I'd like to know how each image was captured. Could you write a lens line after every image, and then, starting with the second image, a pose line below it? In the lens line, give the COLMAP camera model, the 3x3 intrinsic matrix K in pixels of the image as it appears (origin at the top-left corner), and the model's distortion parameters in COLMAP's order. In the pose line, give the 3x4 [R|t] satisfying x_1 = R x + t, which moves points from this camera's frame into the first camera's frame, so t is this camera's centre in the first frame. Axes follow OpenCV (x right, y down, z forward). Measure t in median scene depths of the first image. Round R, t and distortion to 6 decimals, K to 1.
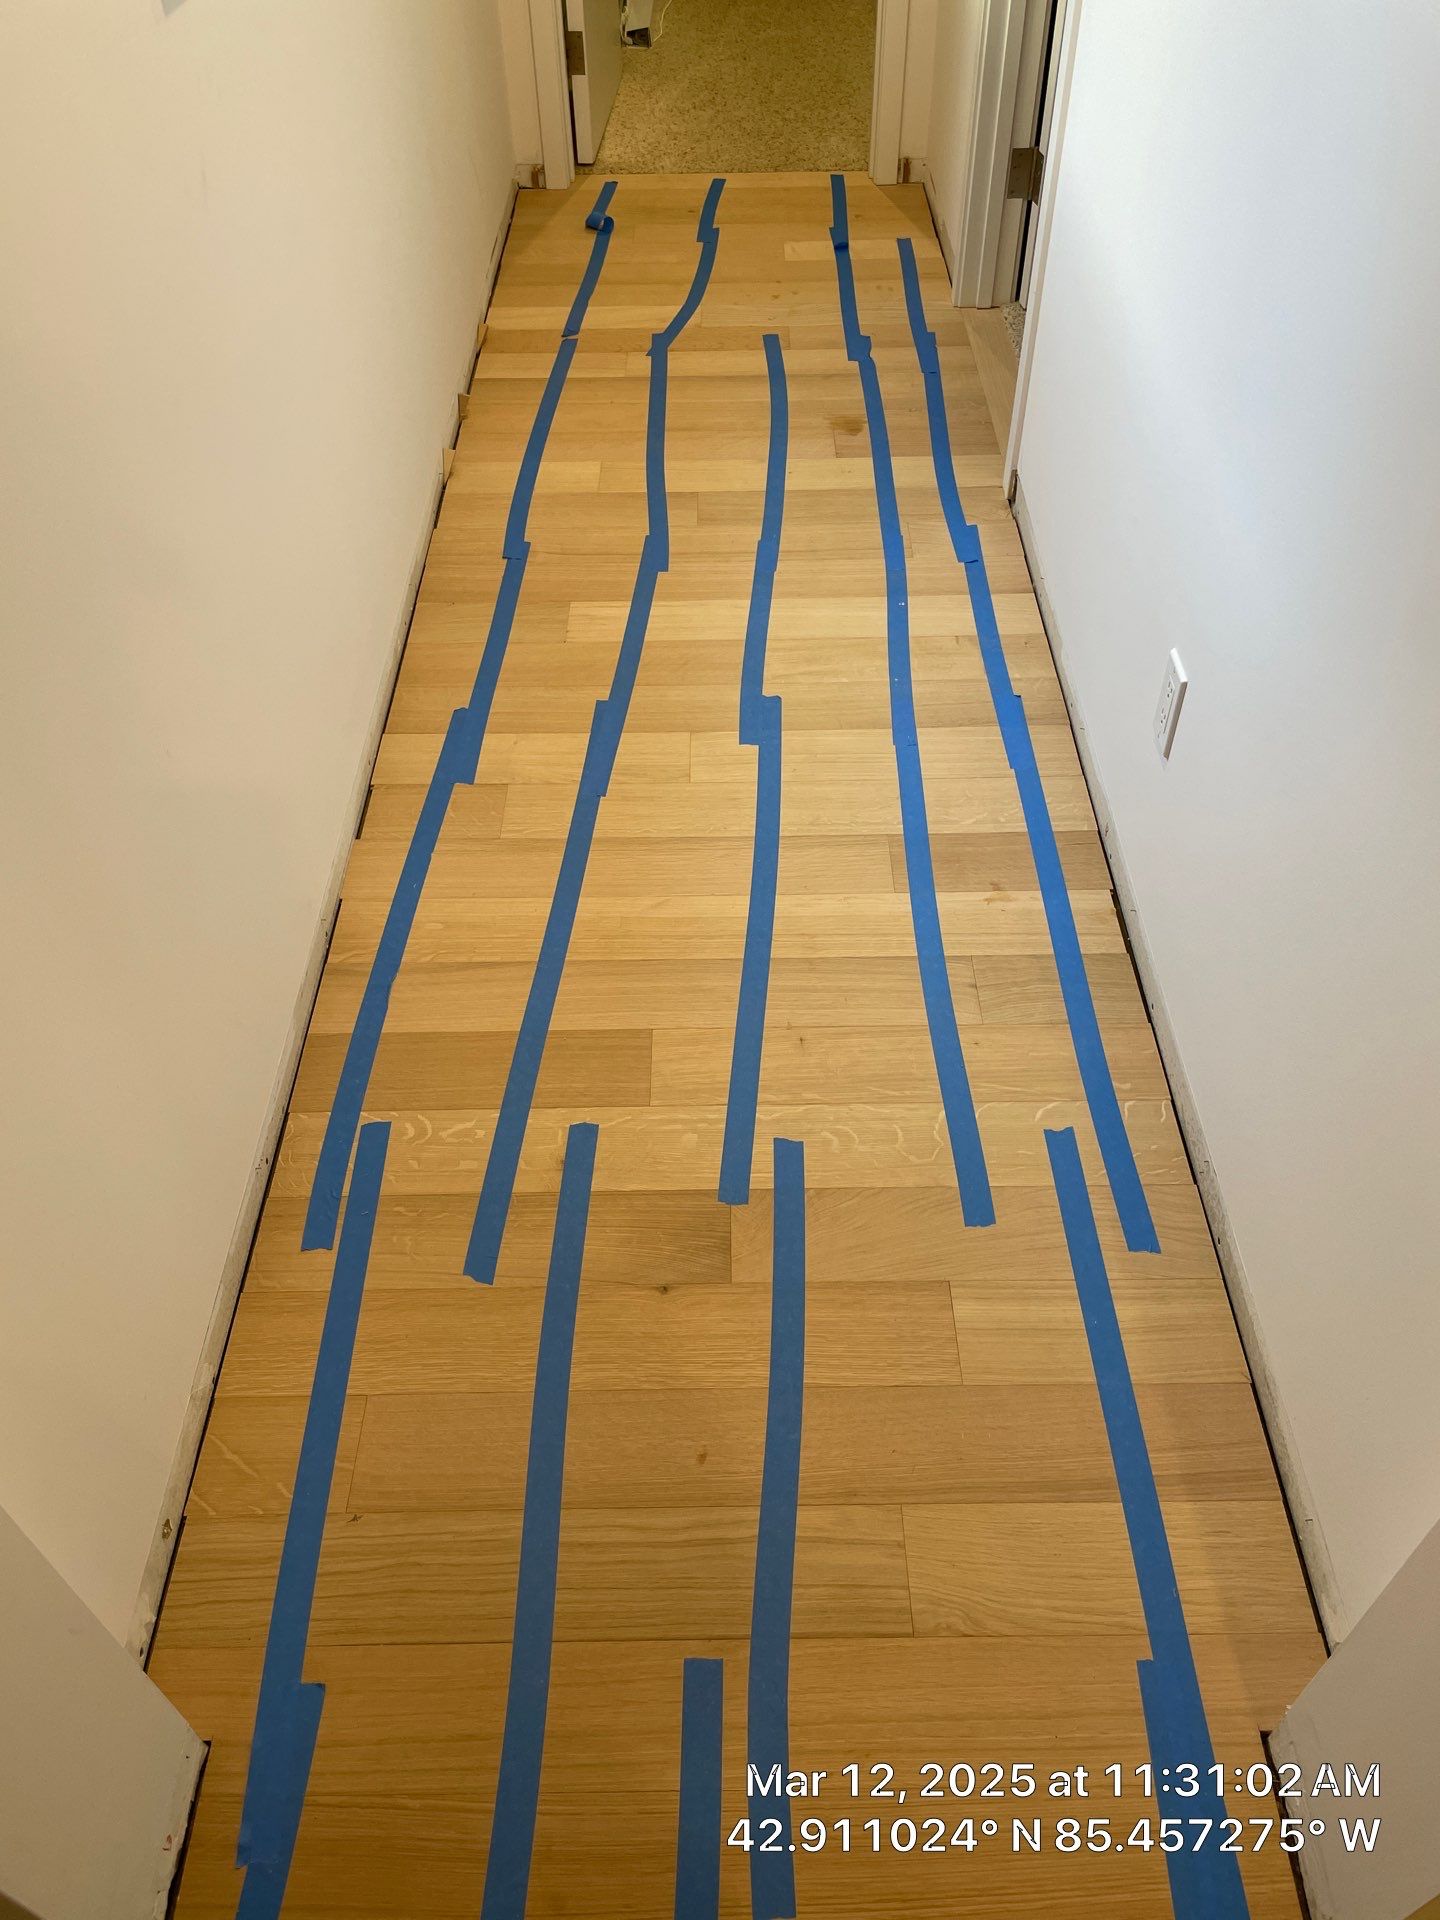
lens RADIAL K [[1452.8, 0, 720.0], [0, 1452.8, 960.0], [0, 0, 1]] dist [0.068896, -0.092264]
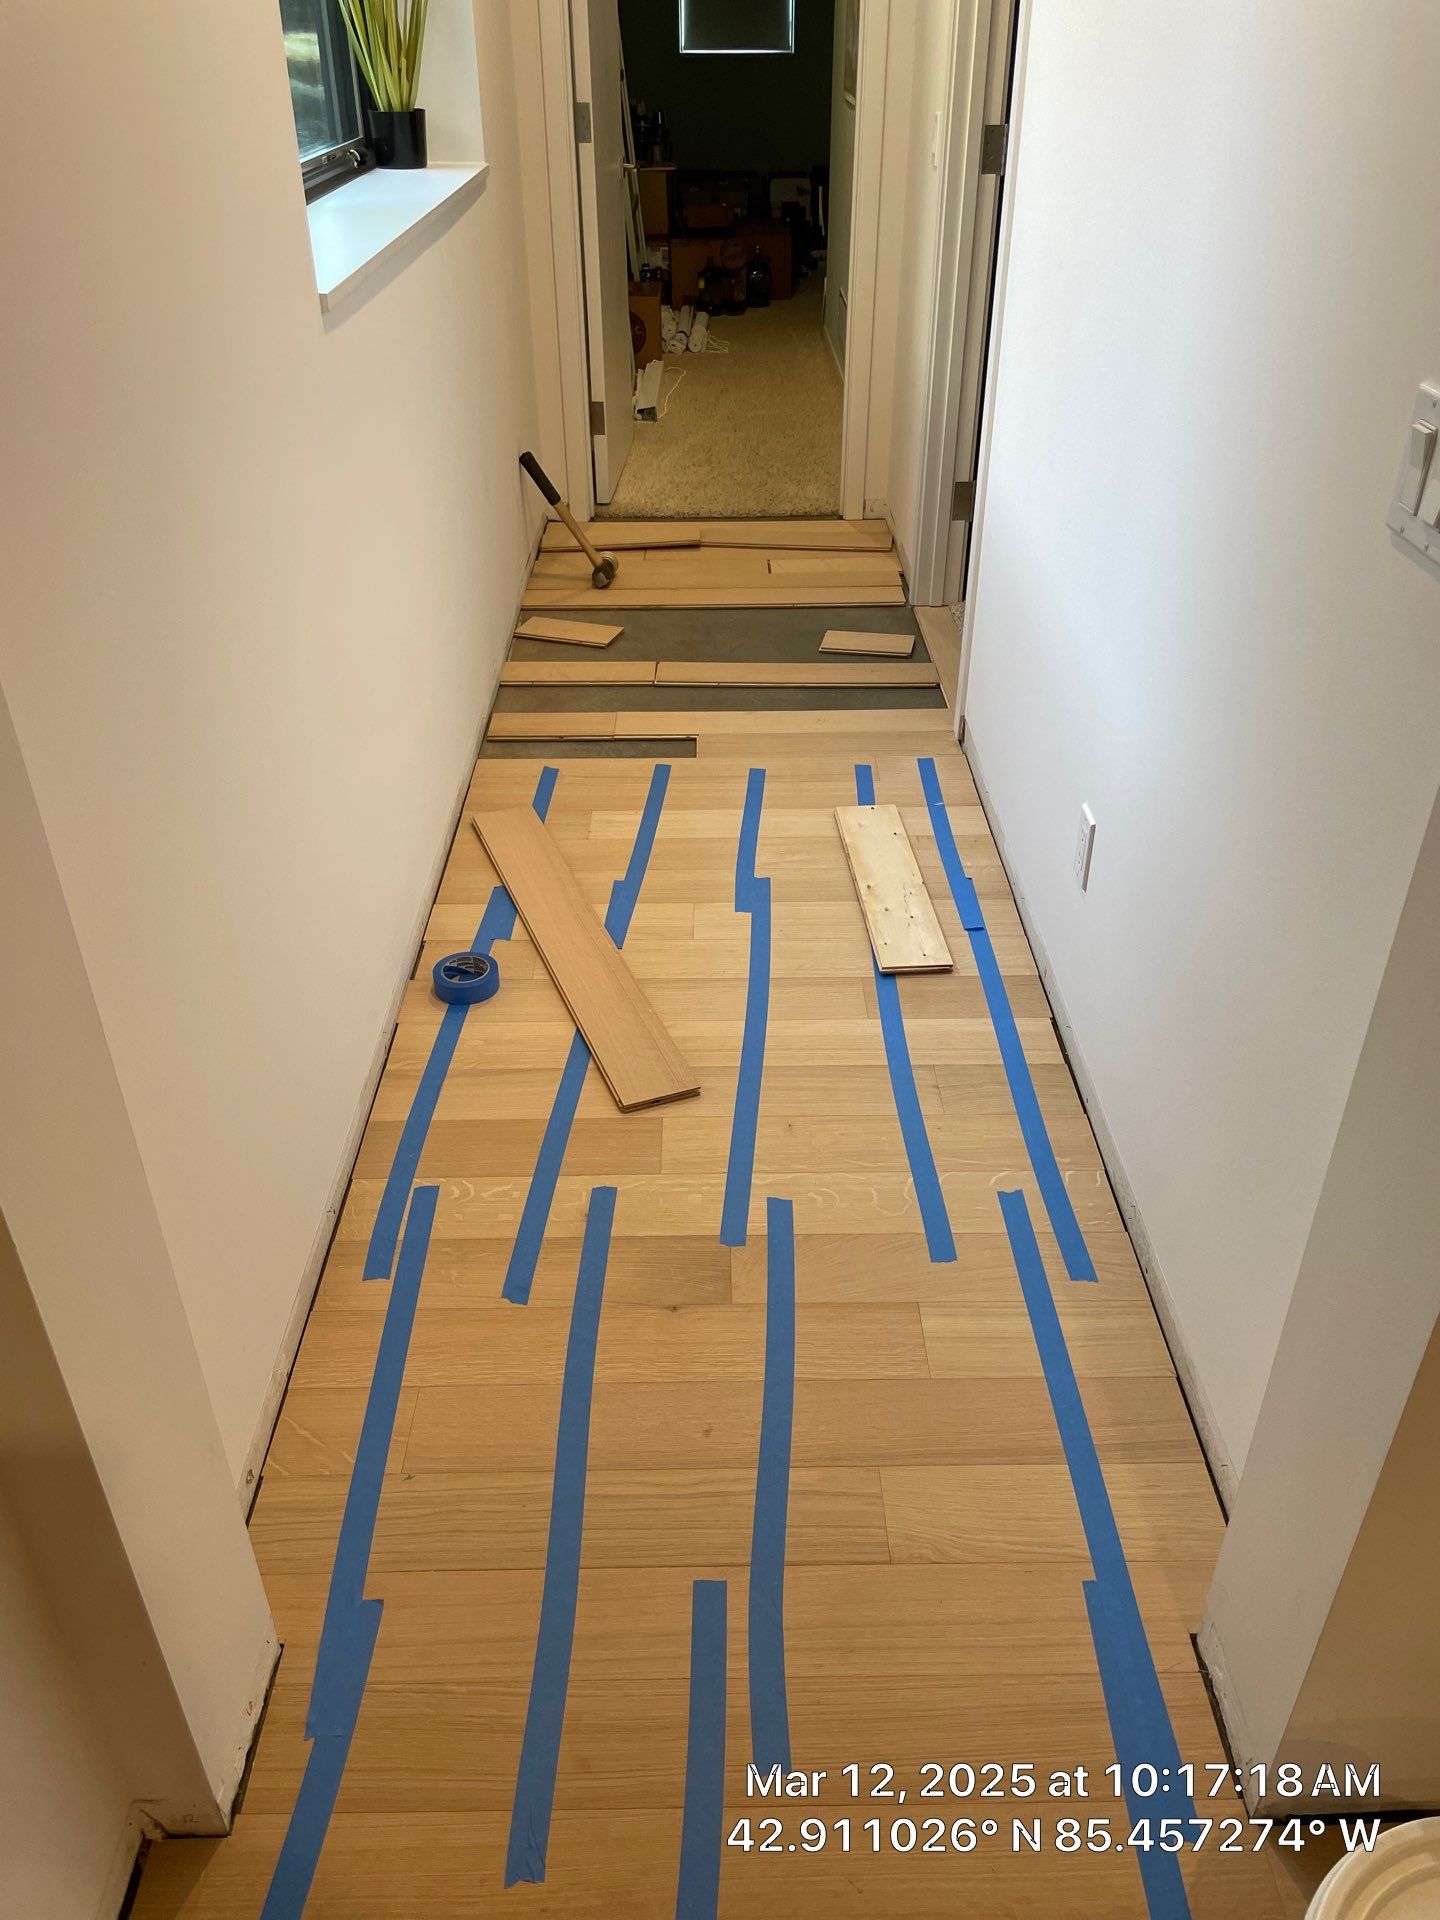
lens RADIAL K [[1452.8, 0, 720.0], [0, 1452.8, 960.0], [0, 0, 1]] dist [0.068896, -0.092264]
pose [[0.999963, 0.002799, 0.008132, -0.011219], [-0.000926, 0.975098, -0.221774, 0.201897], [-0.008550, 0.221758, 0.975064, -0.189769]]
